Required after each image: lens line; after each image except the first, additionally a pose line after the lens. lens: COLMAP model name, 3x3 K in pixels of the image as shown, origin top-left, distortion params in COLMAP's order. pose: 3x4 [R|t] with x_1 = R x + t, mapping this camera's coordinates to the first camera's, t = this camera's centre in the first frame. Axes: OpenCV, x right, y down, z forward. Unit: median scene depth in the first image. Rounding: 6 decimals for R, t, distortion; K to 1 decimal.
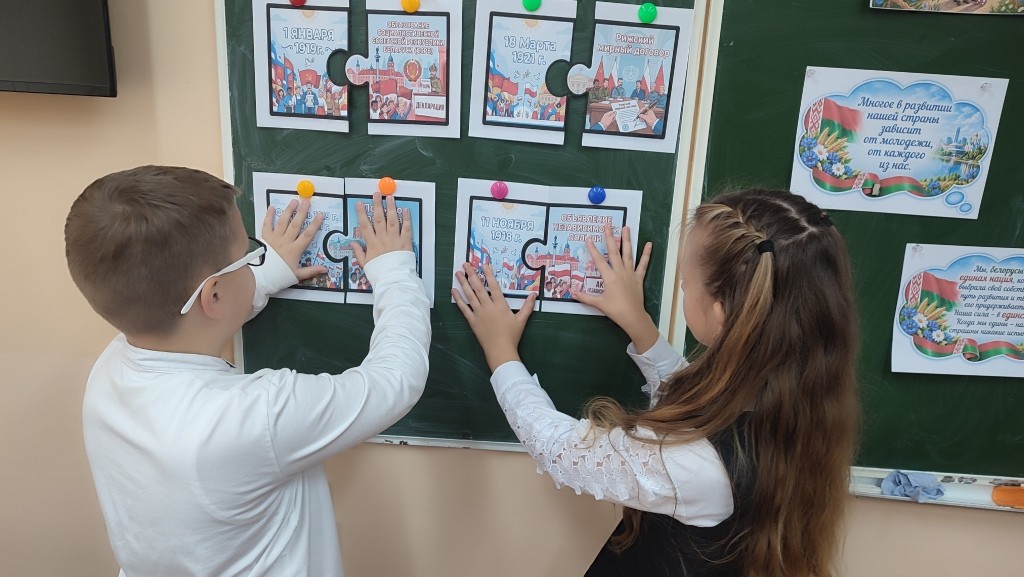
lens RADIAL K [[787.4, 0, 508.4], [0, 787.4, 291.0], [0, 0, 1]] dist [0.025898, -0.038544]
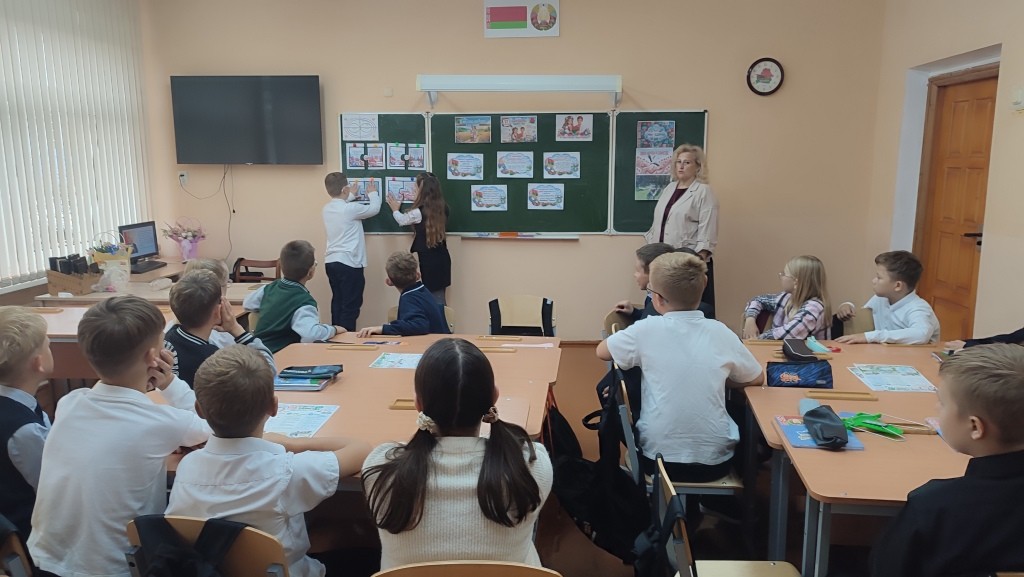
lens RADIAL K [[787.4, 0, 516.1], [0, 787.4, 289.5], [0, 0, 1]] dist [0.025898, -0.038544]
pose [[0.998725, -0.045469, -0.021908, 0.900321], [0.043168, 0.994443, -0.096017, 1.162939], [0.026153, 0.094949, 0.995139, -4.200299]]
